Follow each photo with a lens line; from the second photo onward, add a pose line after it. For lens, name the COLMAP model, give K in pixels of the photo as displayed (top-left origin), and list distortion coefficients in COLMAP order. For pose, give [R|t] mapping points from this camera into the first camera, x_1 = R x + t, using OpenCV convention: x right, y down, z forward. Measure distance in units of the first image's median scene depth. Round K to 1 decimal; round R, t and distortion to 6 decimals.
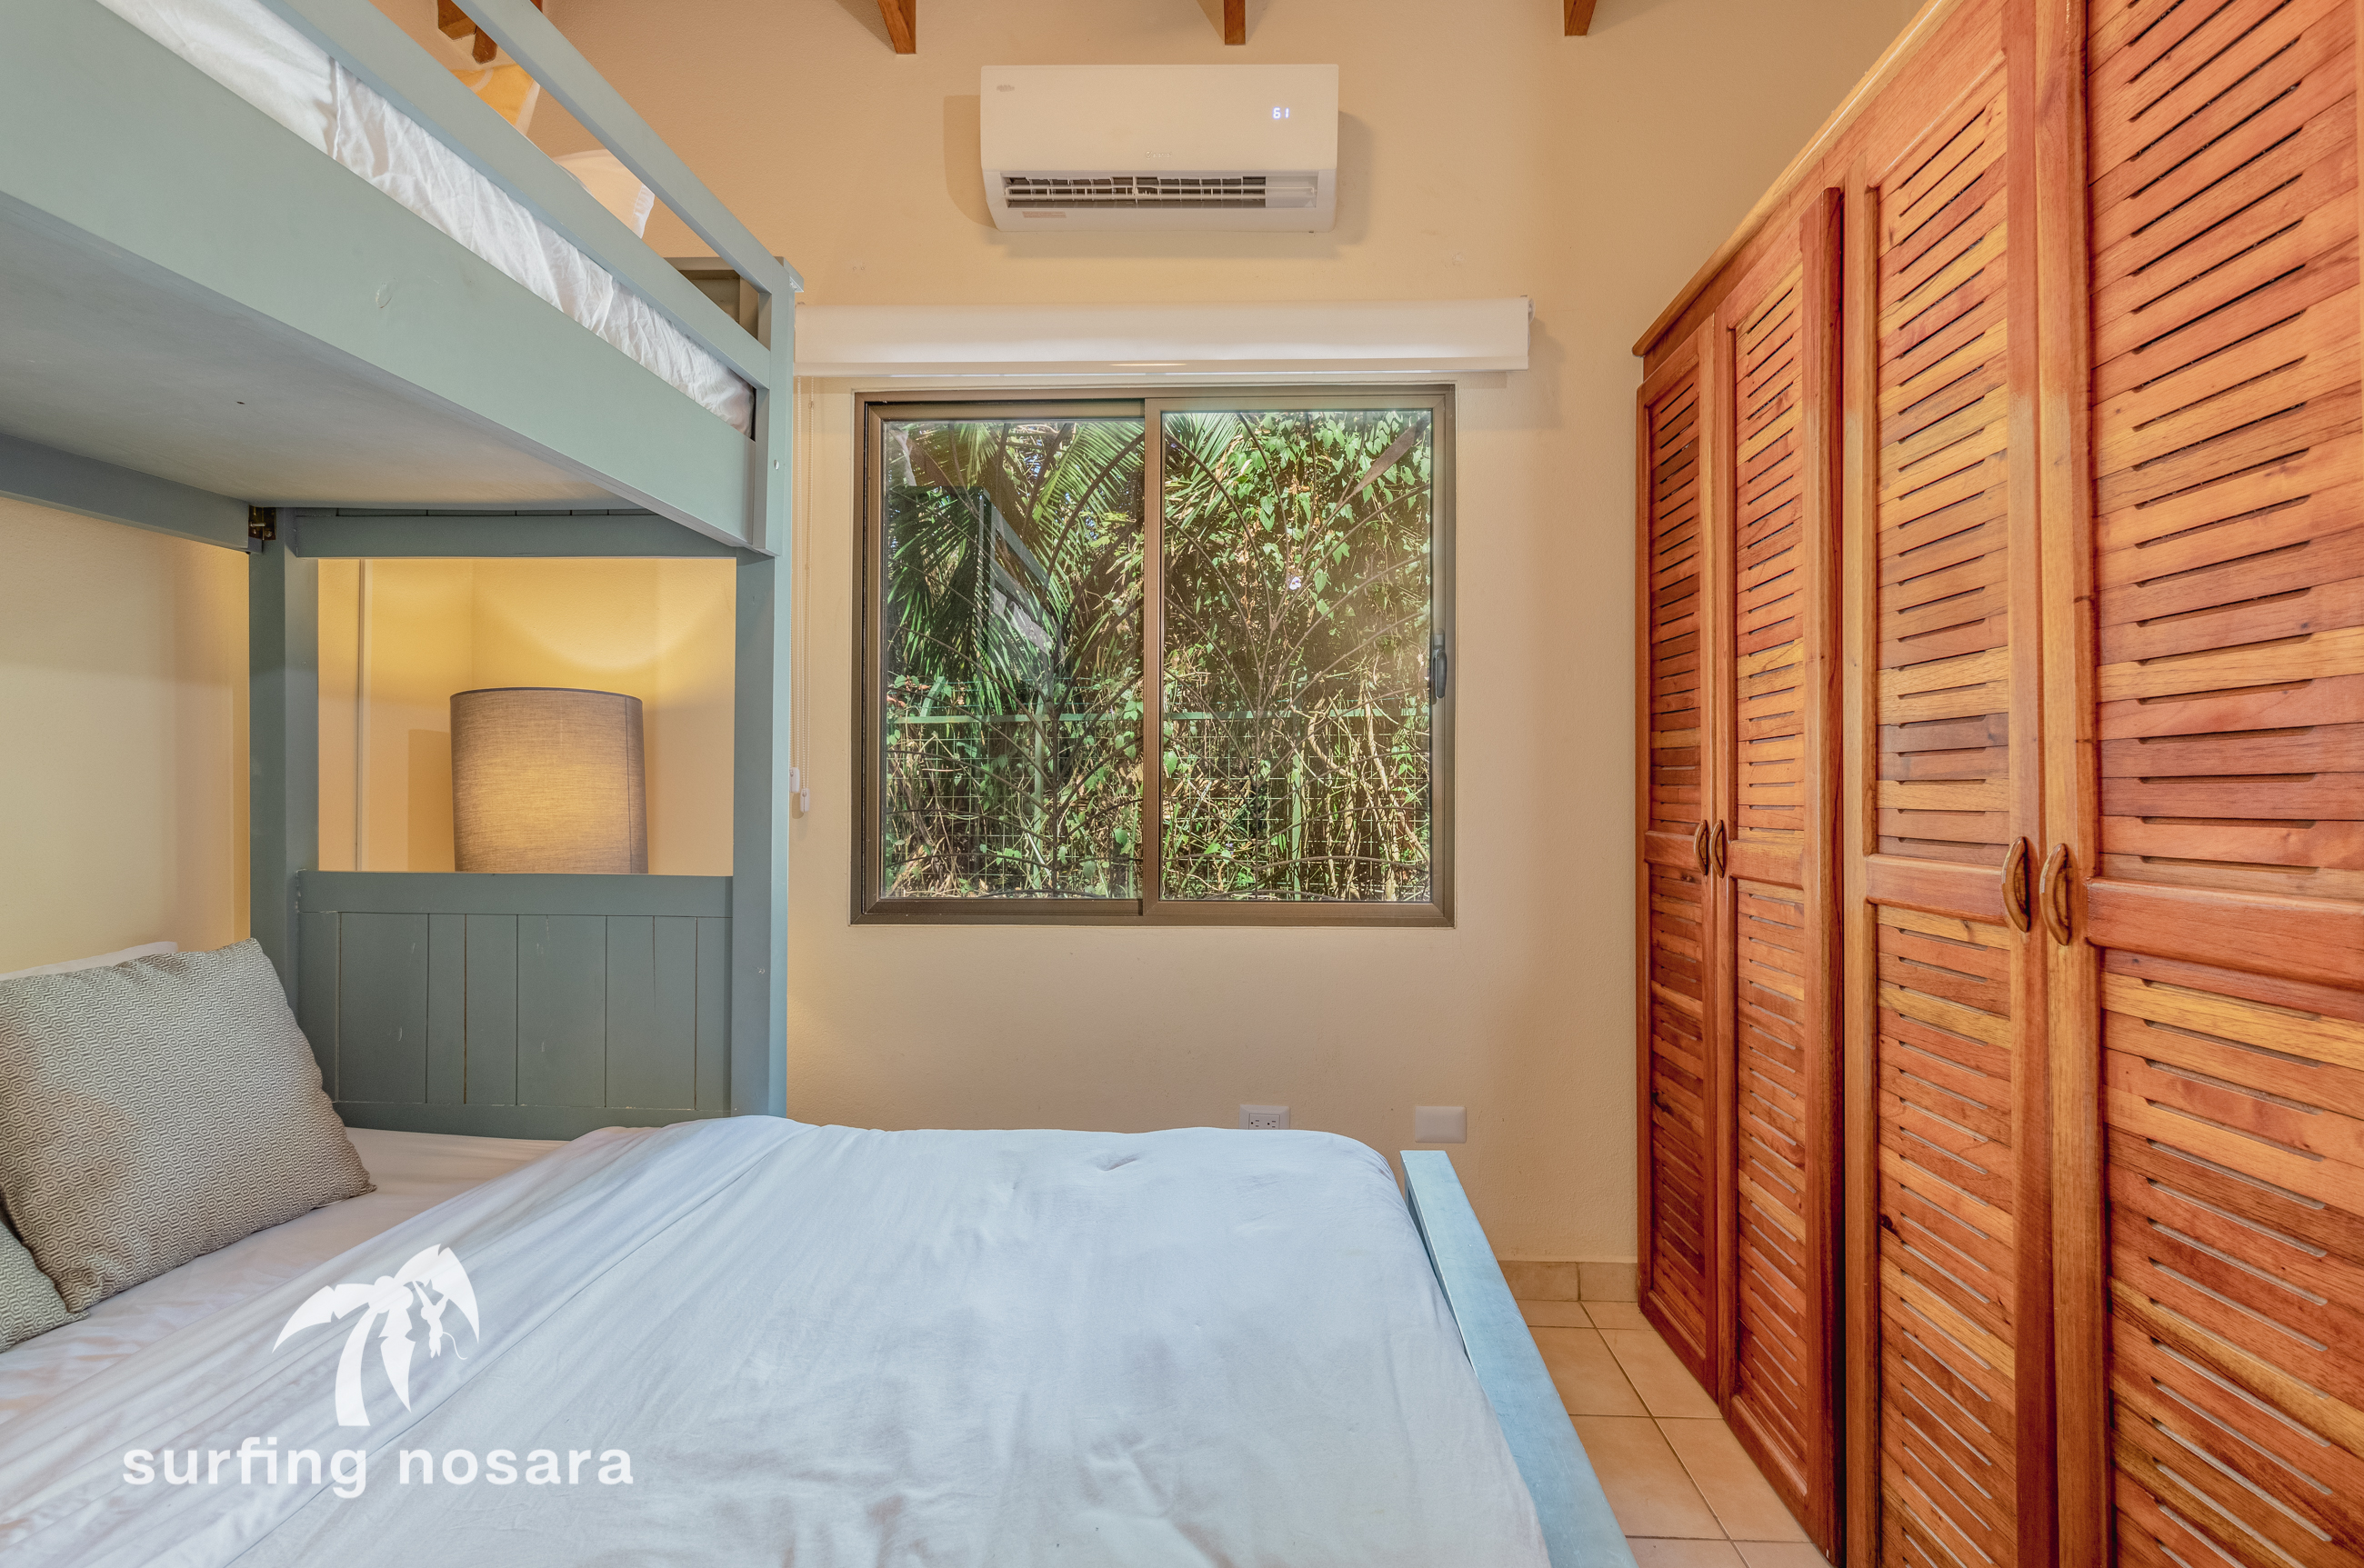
lens RADIAL K [[1082.9, 0, 1191.5], [0, 1082.9, 779.2], [0, 0, 1]] dist [0.003632, -0.000753]
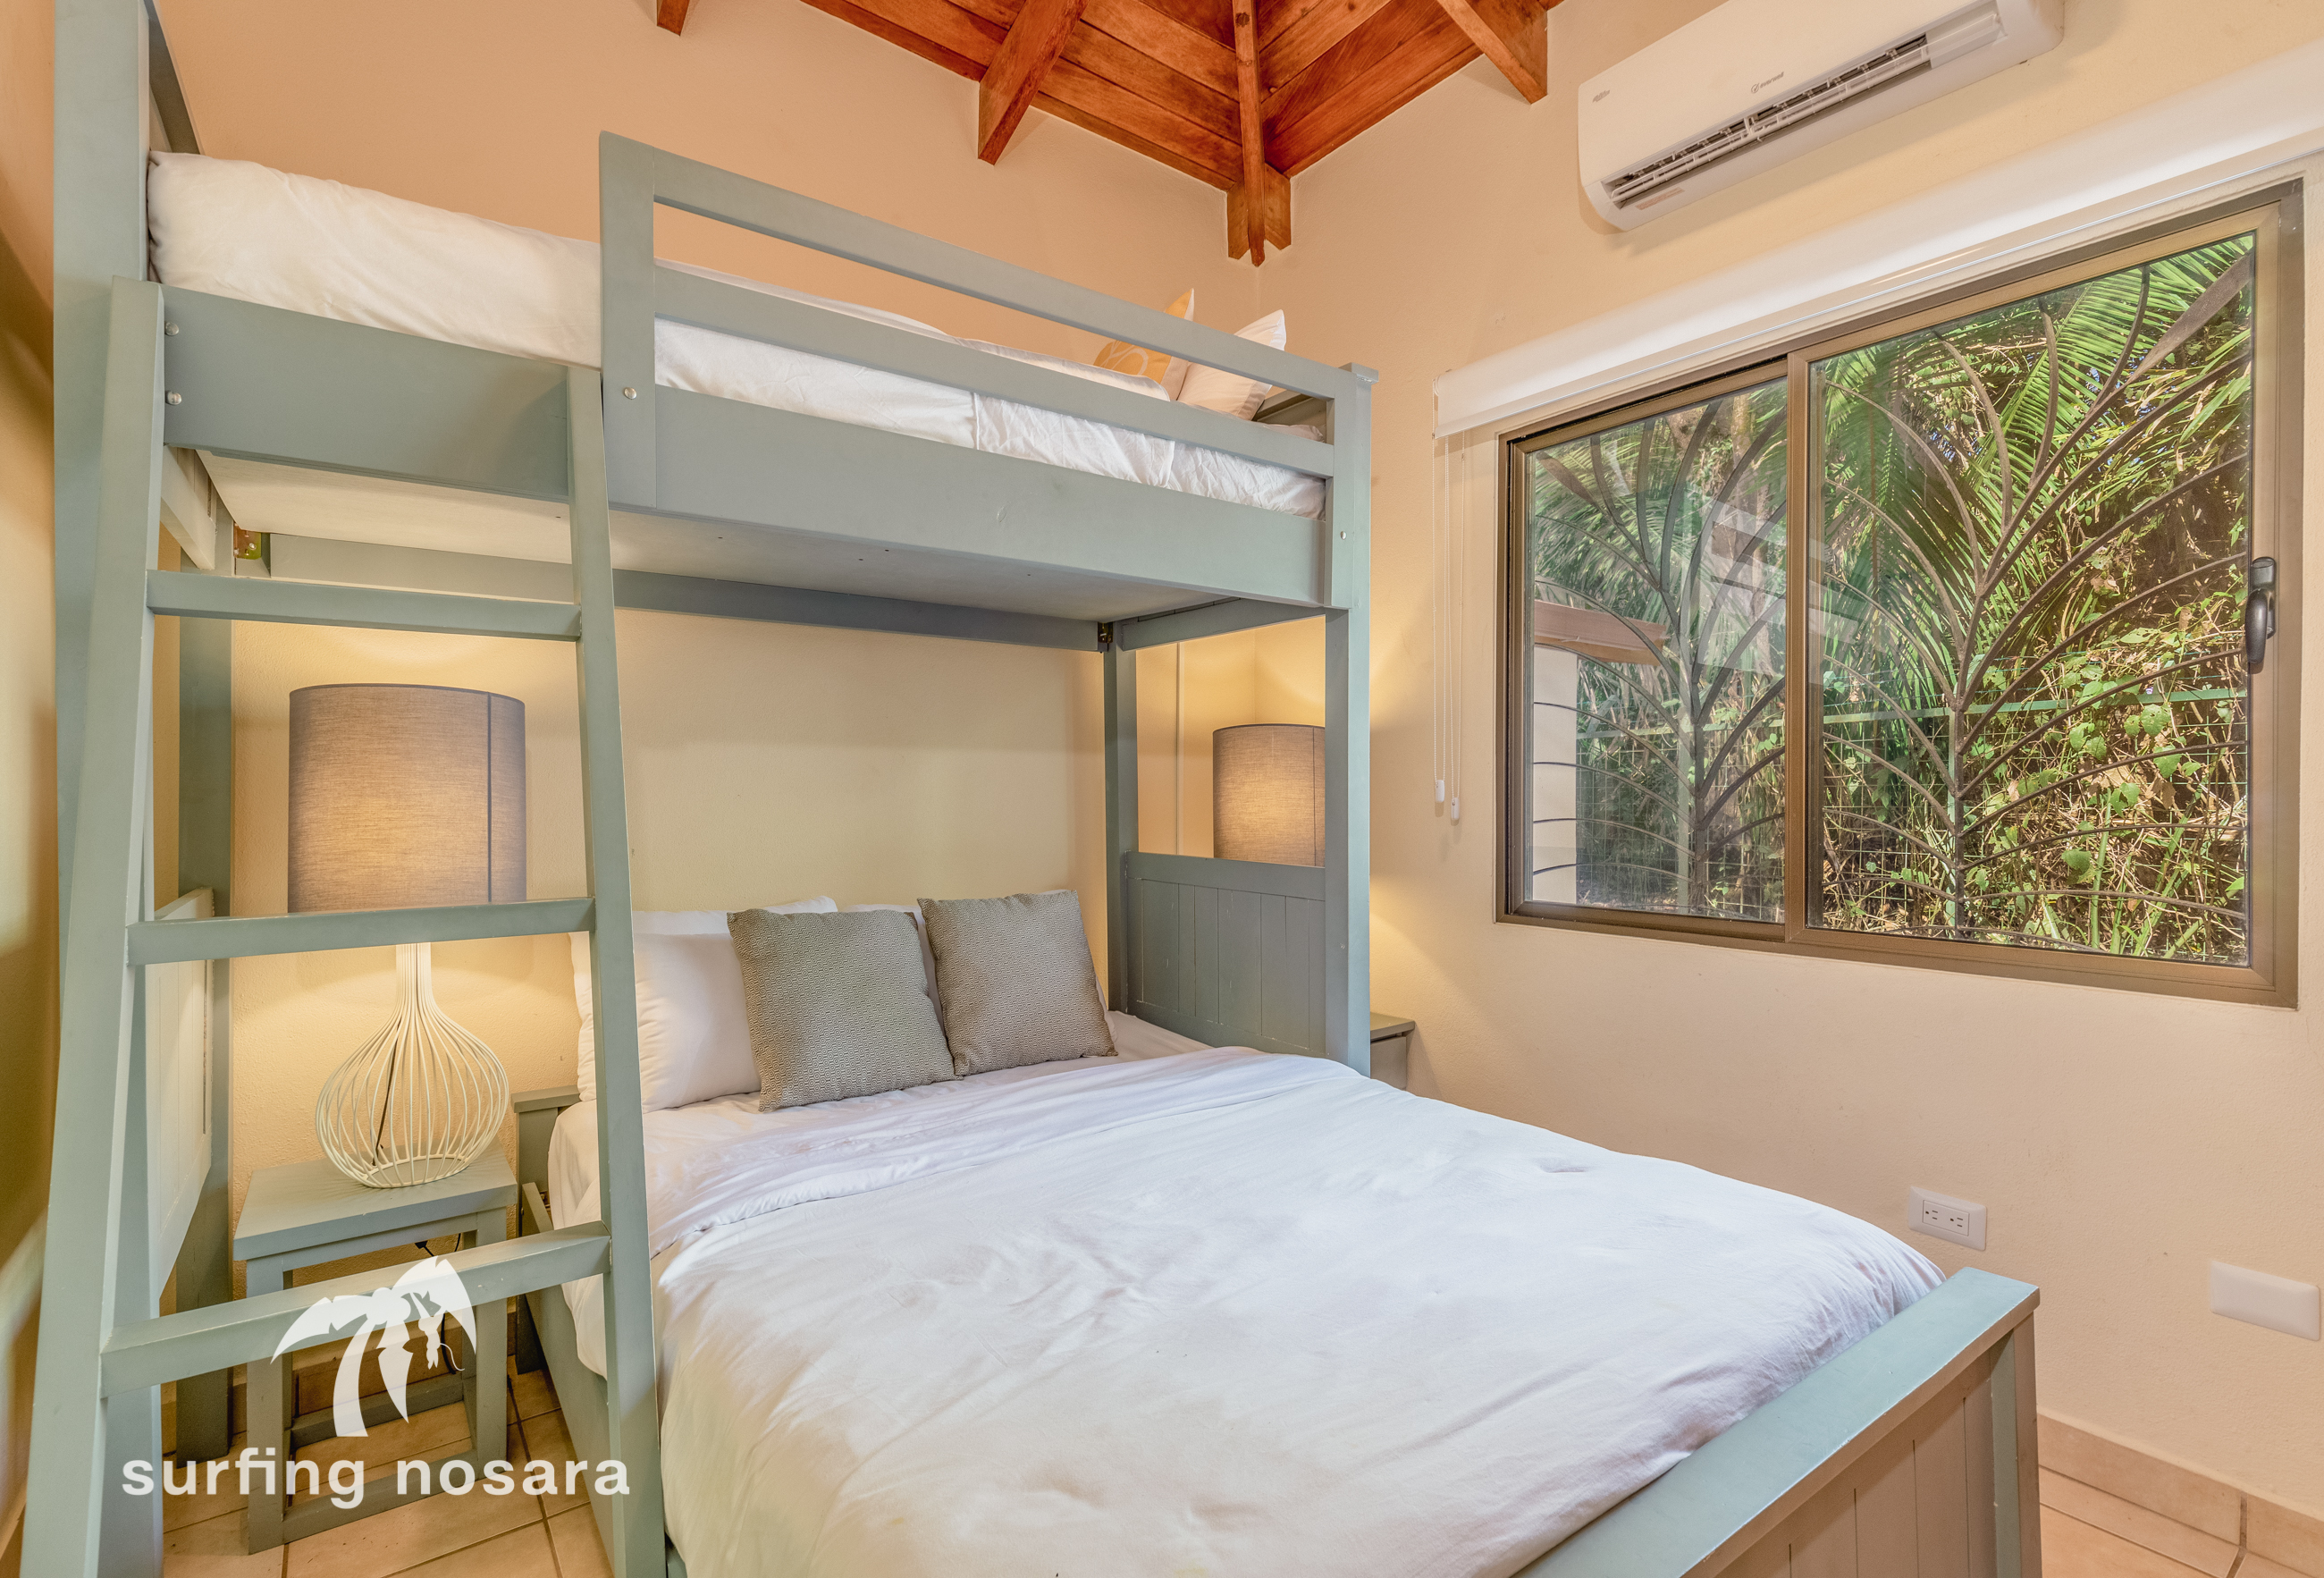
lens RADIAL K [[1077.8, 0, 1164.8], [0, 1077.8, 794.1], [0, 0, 1]] dist [0.010833, -0.000726]
pose [[0.624789, -0.002398, -0.780790, 0.451180], [0.007652, 0.999966, 0.003052, -0.001931], [0.780756, -0.007882, 0.624786, 0.075043]]
